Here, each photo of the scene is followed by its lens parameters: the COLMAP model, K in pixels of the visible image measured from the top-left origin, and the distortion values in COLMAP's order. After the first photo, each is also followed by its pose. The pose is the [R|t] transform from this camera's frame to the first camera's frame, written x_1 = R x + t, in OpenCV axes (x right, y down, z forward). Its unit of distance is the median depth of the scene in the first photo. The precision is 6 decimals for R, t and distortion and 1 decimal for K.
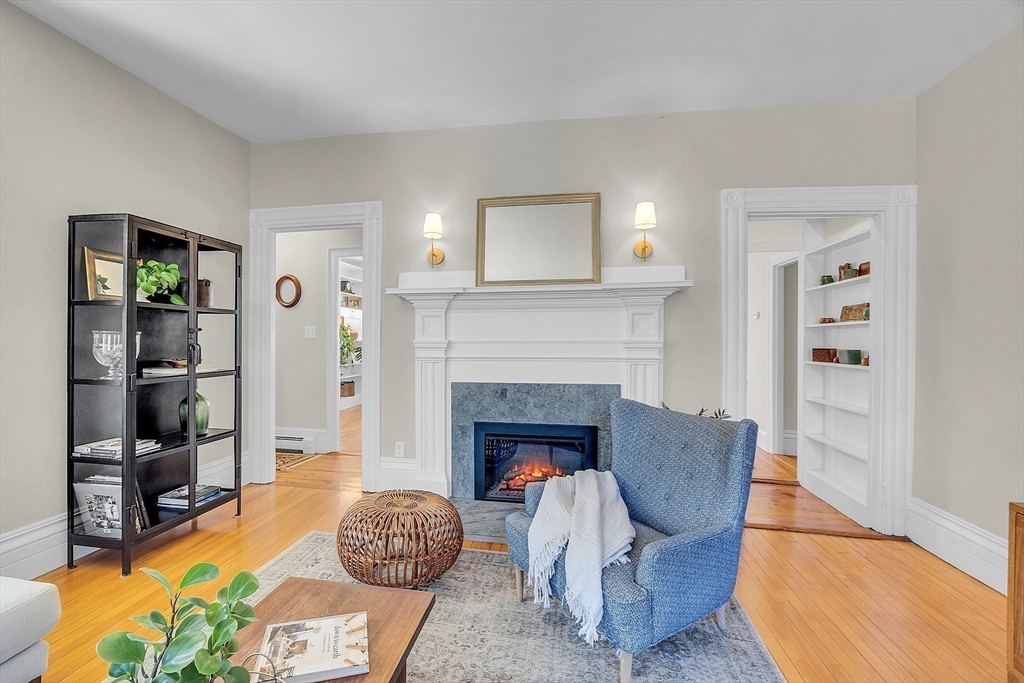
lens RADIAL K [[465.0, 0, 488.1], [0, 465.0, 341.3], [0, 0, 1]] dist [-0.017504, 0.000443]
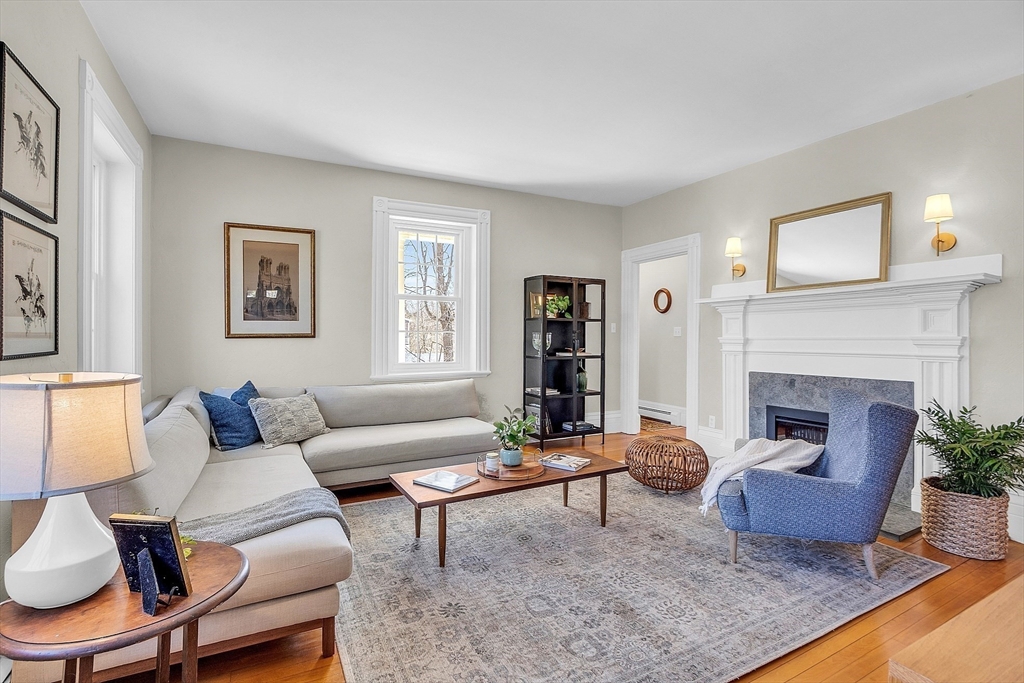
lens RADIAL K [[463.2, 0, 488.6], [0, 463.2, 340.0], [0, 0, 1]] dist [0.000416, 0.000156]
pose [[0.603425, 0.003382, -0.797412, 0.527323], [-0.003219, 0.999993, 0.001806, 0.005075], [0.797413, 0.001477, 0.603432, -0.319376]]
